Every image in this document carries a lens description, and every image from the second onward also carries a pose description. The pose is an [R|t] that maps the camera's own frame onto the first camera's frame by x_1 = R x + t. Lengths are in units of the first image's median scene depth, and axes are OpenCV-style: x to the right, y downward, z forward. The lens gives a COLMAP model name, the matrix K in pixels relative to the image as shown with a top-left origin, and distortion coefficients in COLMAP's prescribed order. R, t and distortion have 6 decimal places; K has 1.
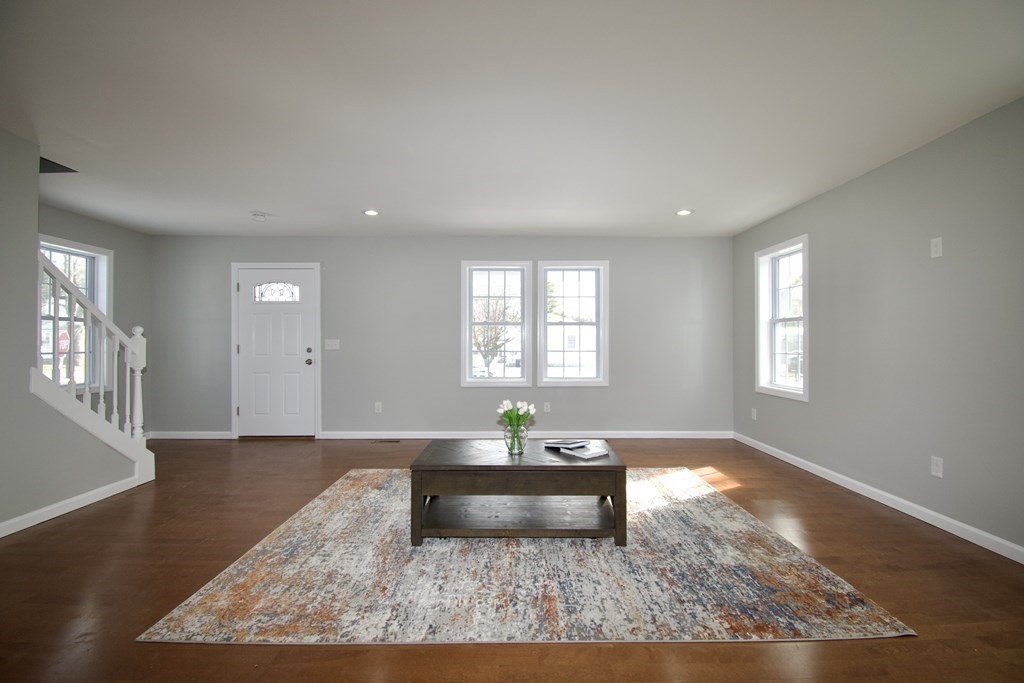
lens RADIAL K [[452.7, 0, 510.1], [0, 452.7, 341.8], [0, 0, 1]] dist [-0.007729, -0.001494]
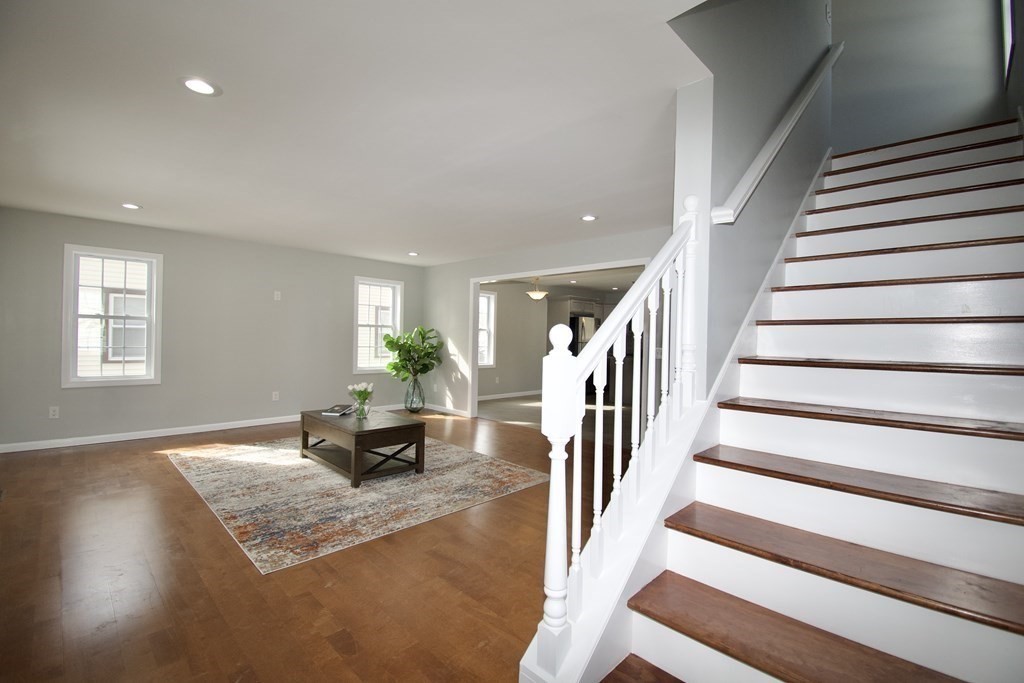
lens RADIAL K [[452.7, 0, 512.1], [0, 452.7, 342.0], [0, 0, 1]] dist [-0.007729, -0.001494]
pose [[-0.703567, -0.029850, 0.710001, -1.261595], [-0.027045, 0.999518, 0.015222, -0.043103], [-0.710114, -0.008492, -0.704036, 1.527311]]
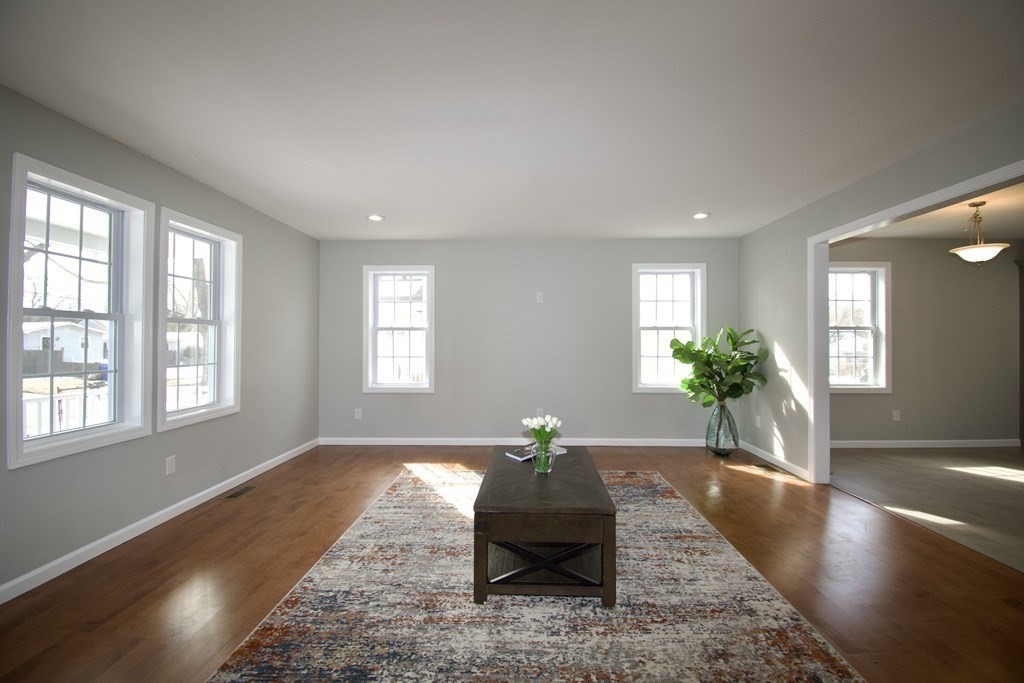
lens RADIAL K [[452.7, 0, 509.8], [0, 452.7, 333.3], [0, 0, 1]] dist [-0.007729, -0.001494]
pose [[0.027912, 0.010048, 0.999560, -0.837489], [-0.001047, 0.999949, -0.010023, -0.034279], [-0.999610, -0.000766, 0.027921, 0.925973]]
